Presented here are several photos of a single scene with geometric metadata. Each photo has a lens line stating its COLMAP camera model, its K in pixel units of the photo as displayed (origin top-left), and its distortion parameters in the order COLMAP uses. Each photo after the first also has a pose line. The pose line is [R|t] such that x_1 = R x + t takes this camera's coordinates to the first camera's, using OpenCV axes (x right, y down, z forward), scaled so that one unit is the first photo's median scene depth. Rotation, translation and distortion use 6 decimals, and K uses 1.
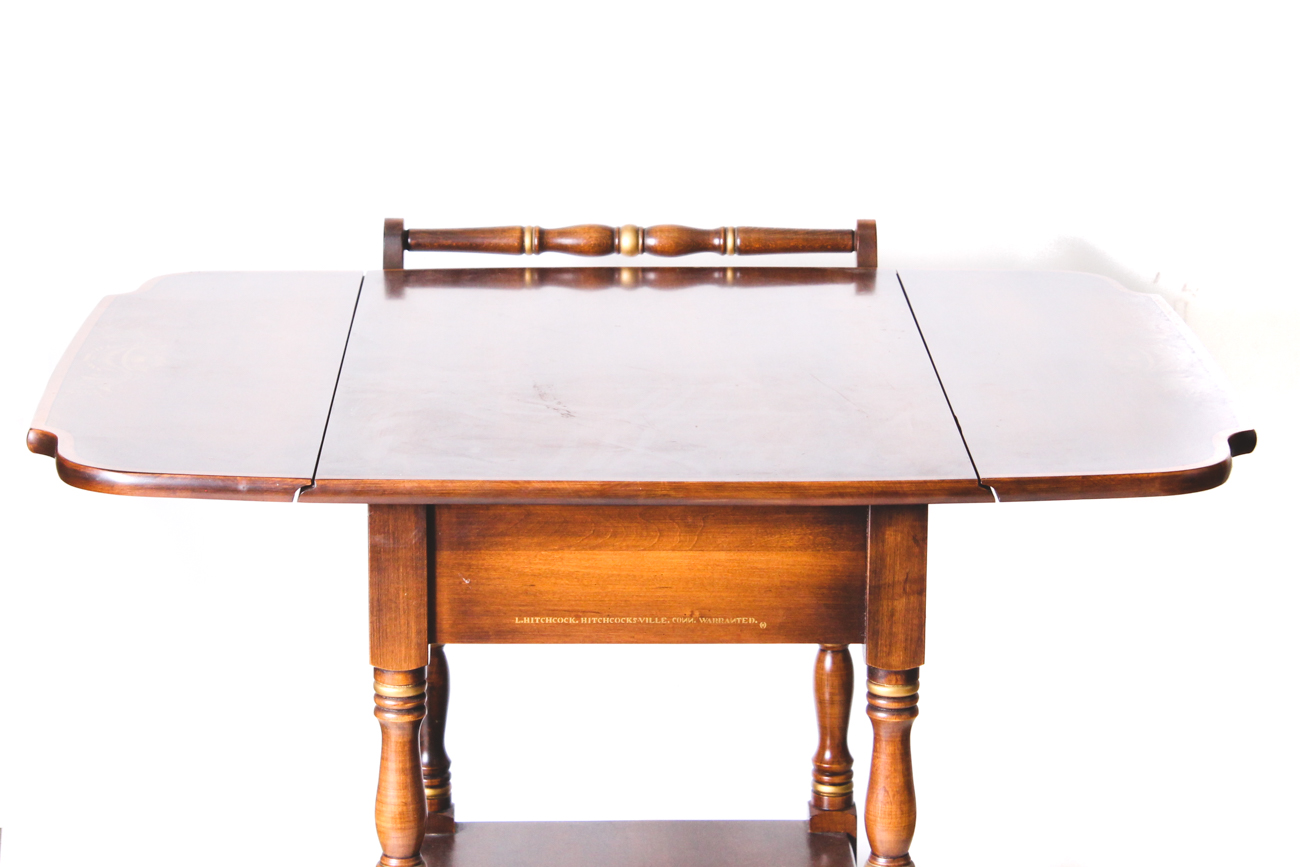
lens RADIAL K [[4129.6, 0, 650.0], [0, 4129.6, 433.5], [0, 0, 1]] dist [0.086185, 0.969859]
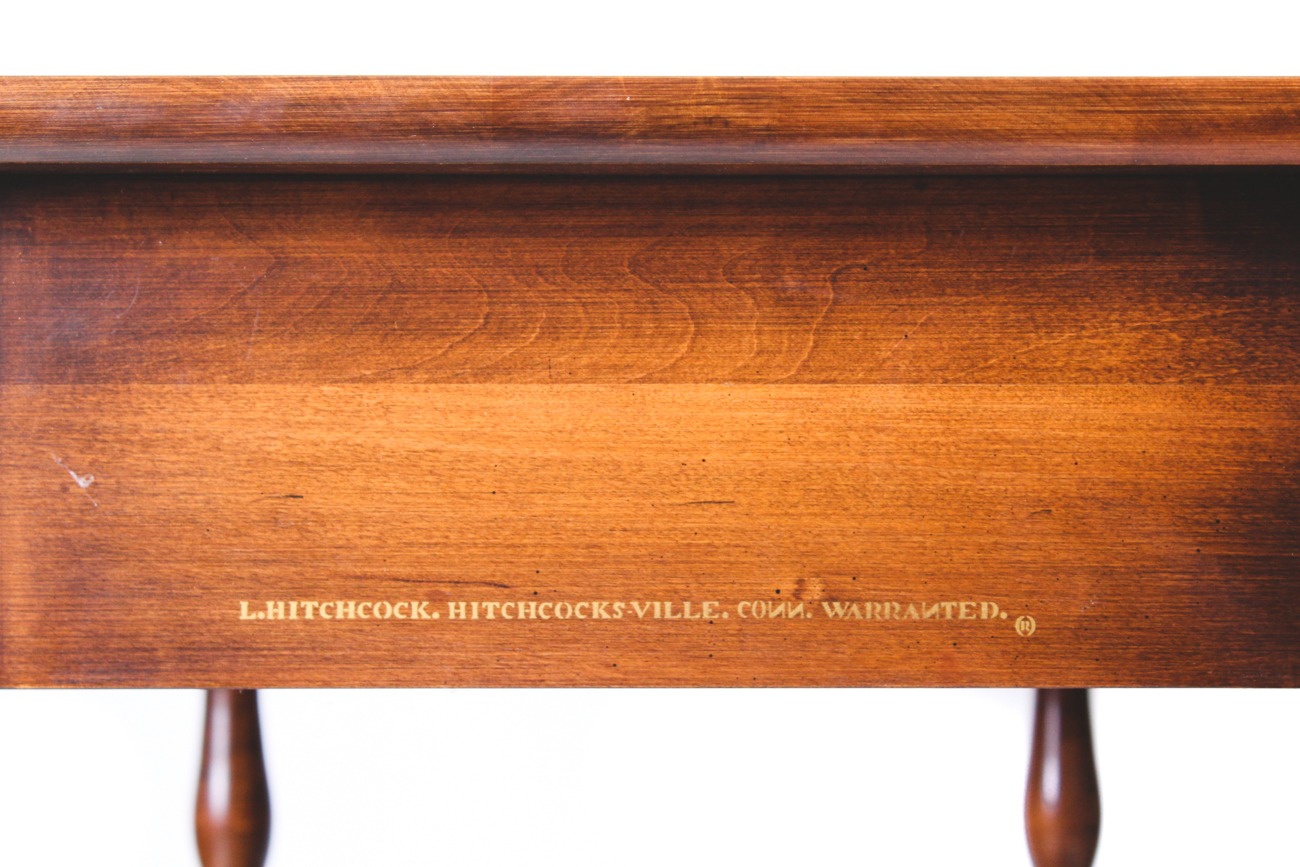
lens RADIAL K [[4129.6, 0, 650.0], [0, 4129.6, 433.5], [0, 0, 1]] dist [0.086185, 0.969859]
pose [[0.999816, -0.005486, -0.018402, 0.004623], [0.002328, 0.985879, -0.167441, 0.084978], [0.019061, 0.167368, 0.985710, 0.688173]]
